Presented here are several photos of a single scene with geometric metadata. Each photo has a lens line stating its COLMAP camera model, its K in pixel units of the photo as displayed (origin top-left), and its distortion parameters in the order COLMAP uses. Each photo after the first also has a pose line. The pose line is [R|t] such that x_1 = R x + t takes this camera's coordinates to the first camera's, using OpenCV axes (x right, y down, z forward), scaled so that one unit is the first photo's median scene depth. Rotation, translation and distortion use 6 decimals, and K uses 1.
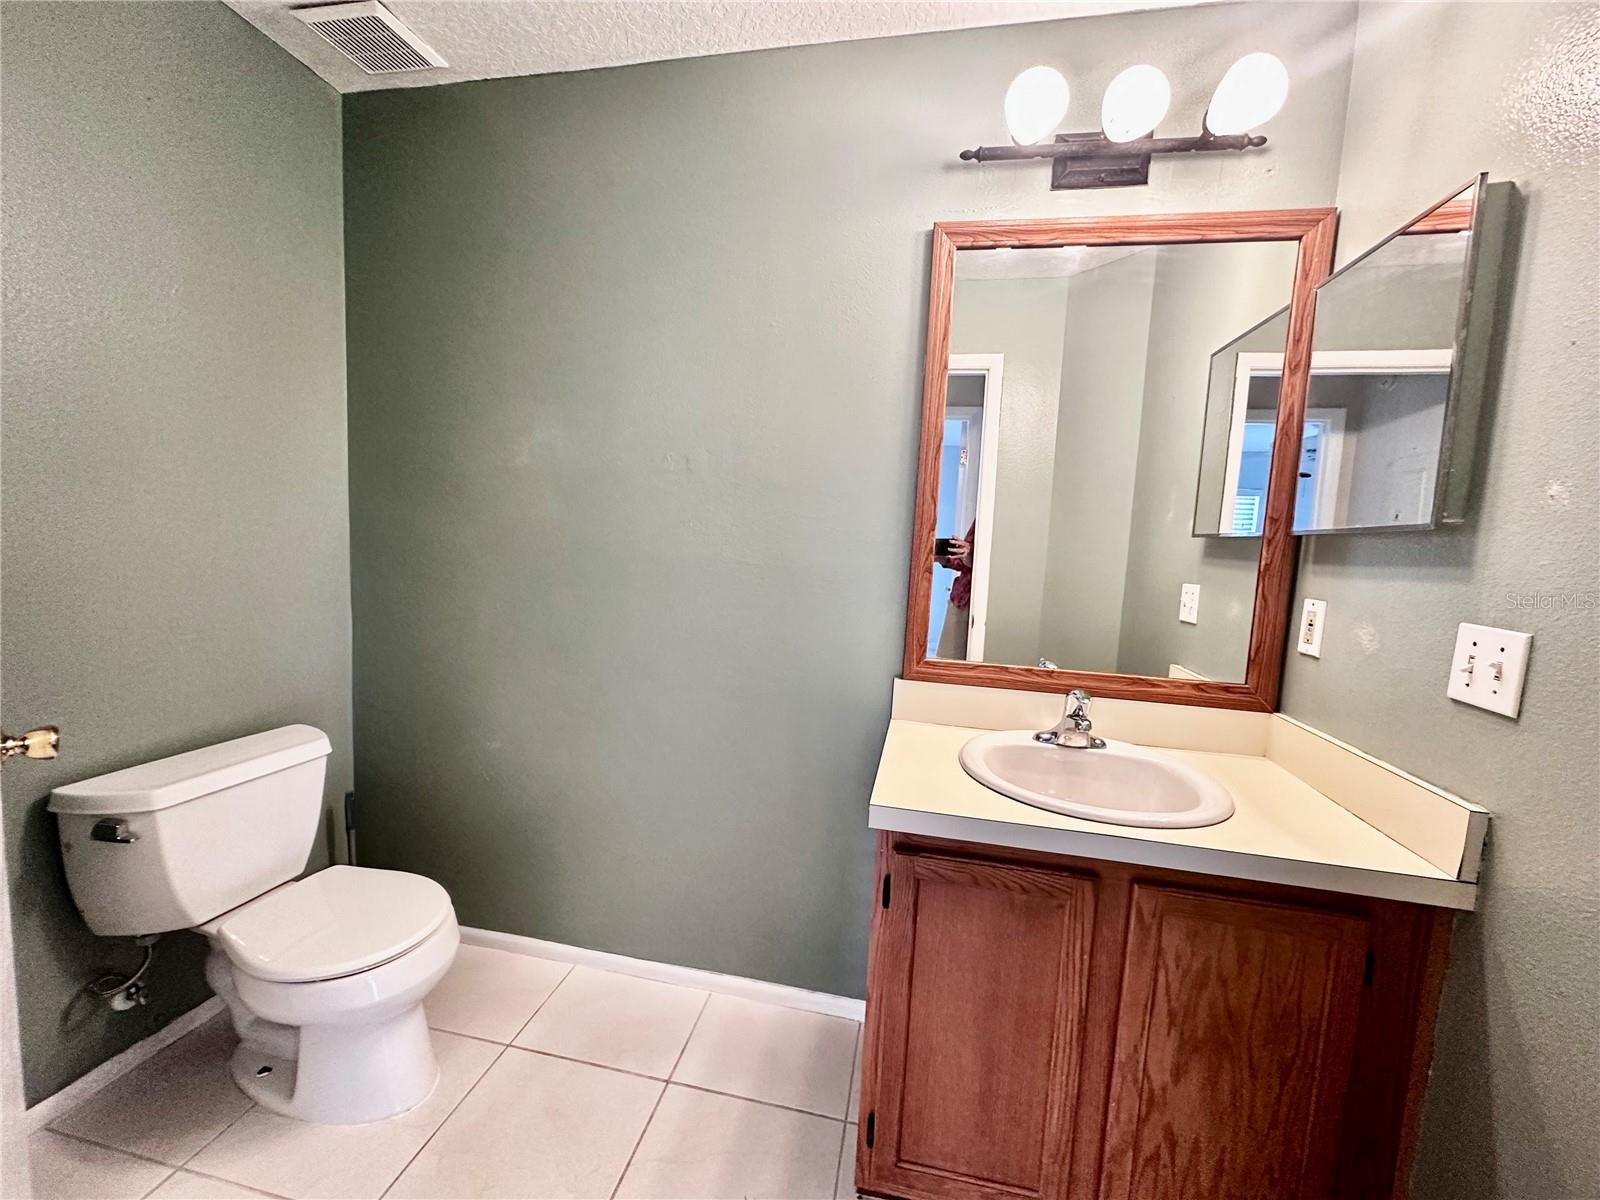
lens RADIAL K [[638.7, 0, 798.3], [0, 638.7, 598.9], [0, 0, 1]] dist [-0.003762, 0.000810]
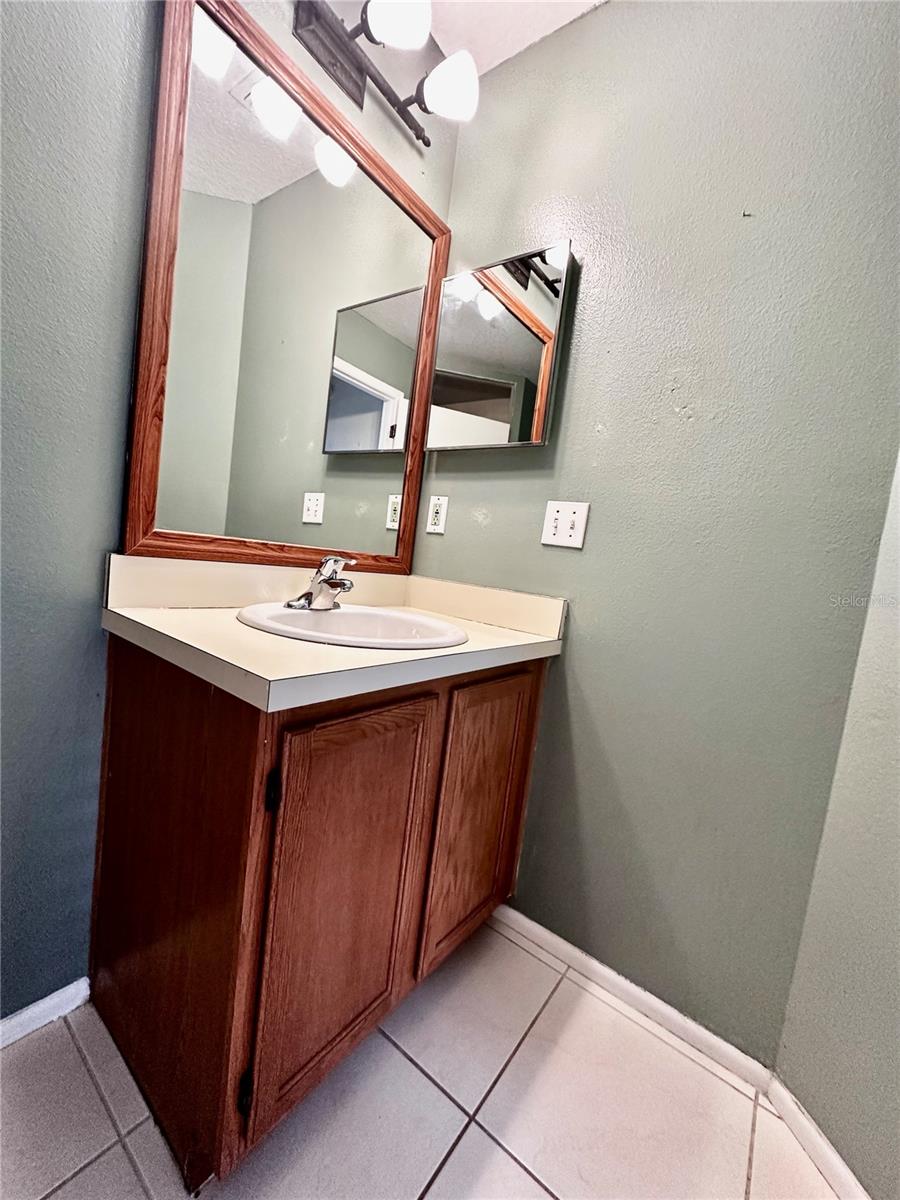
lens RADIAL K [[479.0, 0, 448.0], [0, 479.0, 600.2], [0, 0, 1]] dist [-0.003762, 0.000810]
pose [[0.435386, -0.075460, 0.897076, -0.262983], [-0.022671, 0.995246, 0.094722, 0.163531], [-0.899958, -0.061578, 0.431605, 0.551504]]
